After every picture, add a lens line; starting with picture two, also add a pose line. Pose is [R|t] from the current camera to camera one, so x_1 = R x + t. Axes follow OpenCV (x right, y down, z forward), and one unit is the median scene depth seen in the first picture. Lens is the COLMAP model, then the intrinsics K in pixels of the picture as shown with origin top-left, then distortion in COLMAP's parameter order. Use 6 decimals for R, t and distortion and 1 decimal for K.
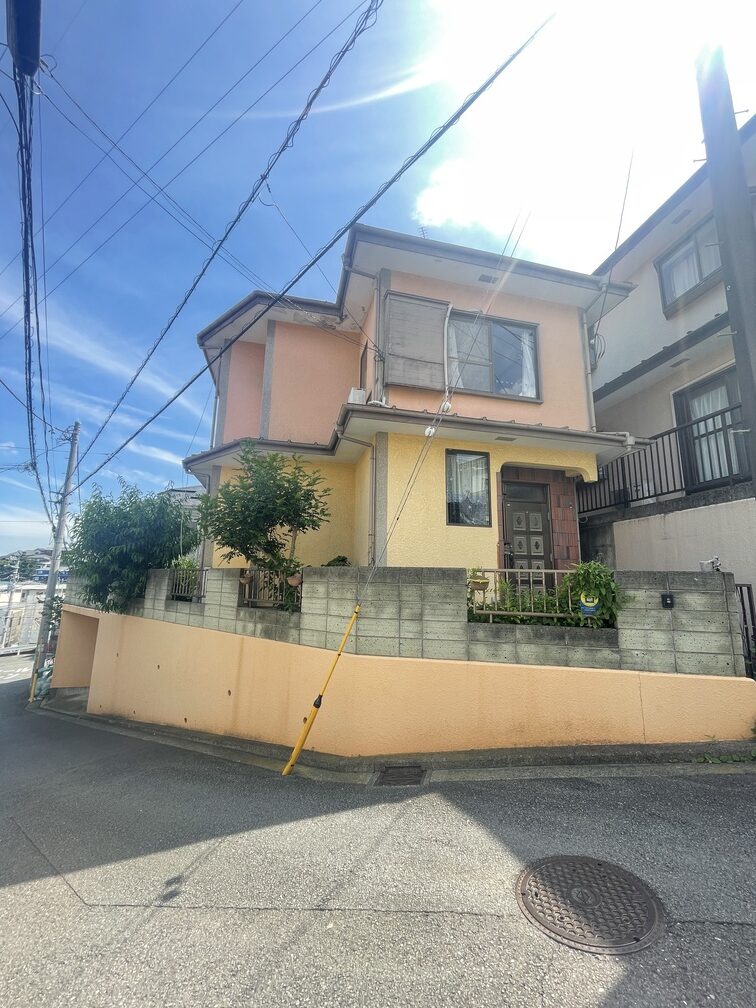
lens RADIAL K [[409.3, 0, 377.7], [0, 409.3, 506.9], [0, 0, 1]] dist [-0.001702, -0.000158]
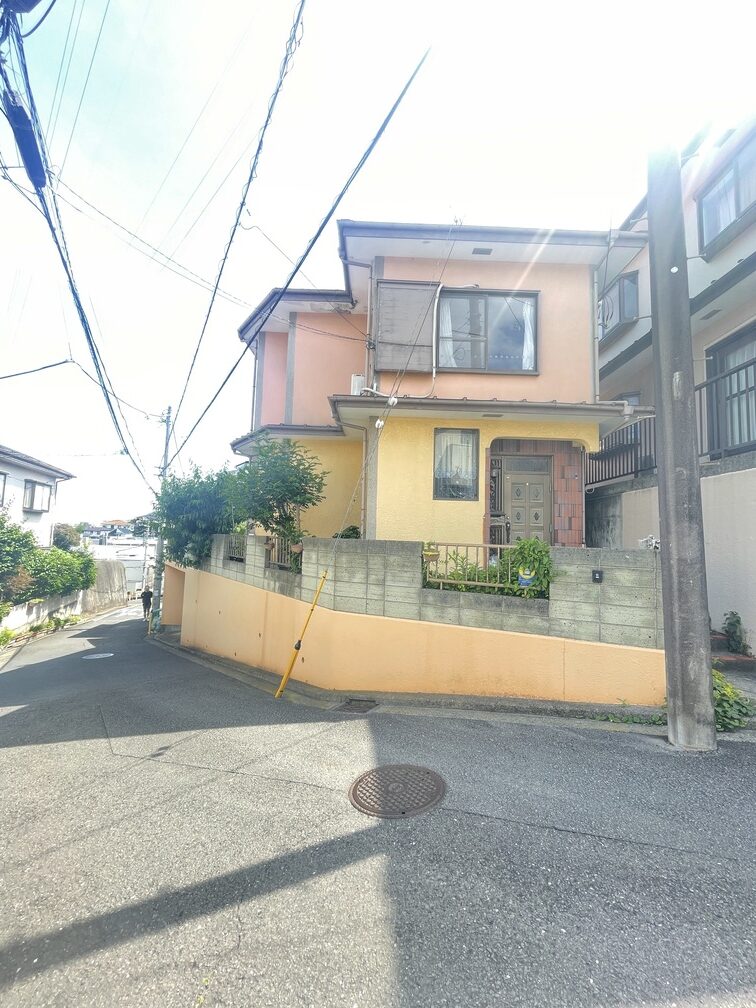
lens RADIAL K [[409.3, 0, 377.7], [0, 409.3, 506.9], [0, 0, 1]] dist [-0.001702, -0.000158]
pose [[0.975689, -0.004906, -0.219104, 0.320456], [0.026634, 0.994993, 0.096326, -0.055219], [0.217534, -0.099819, 0.970935, -0.113442]]
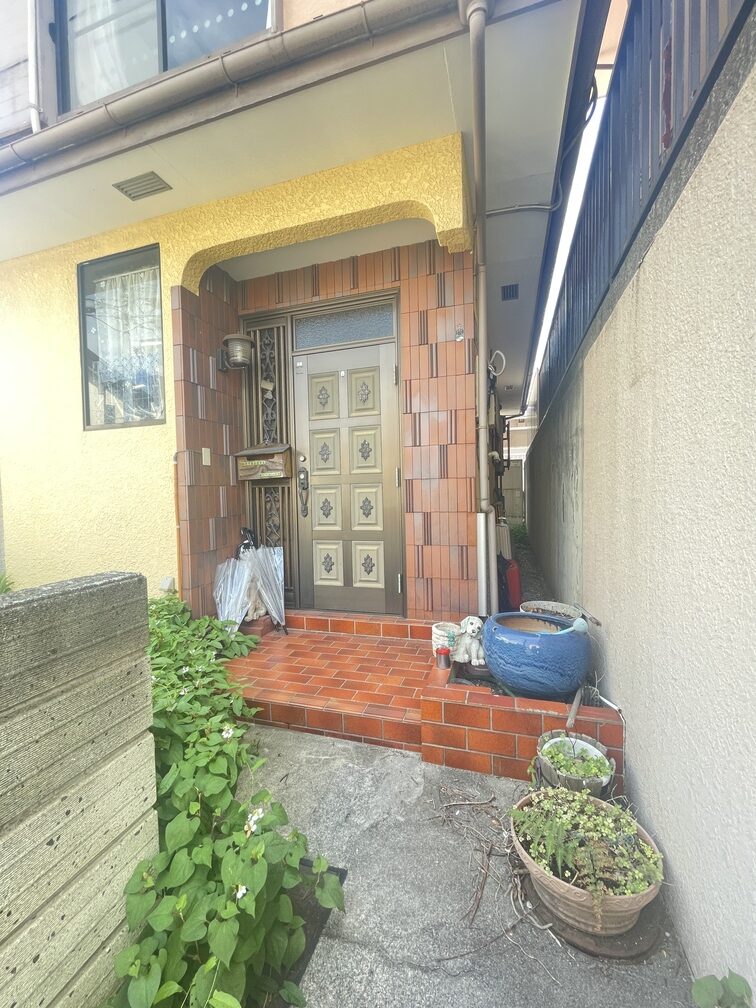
lens RADIAL K [[409.3, 0, 377.7], [0, 409.3, 506.9], [0, 0, 1]] dist [-0.001702, -0.000158]
pose [[0.861023, -0.019414, -0.508196, 0.869003], [0.130105, 0.974427, 0.183208, 0.106617], [0.491642, -0.223865, 0.841530, 0.901458]]
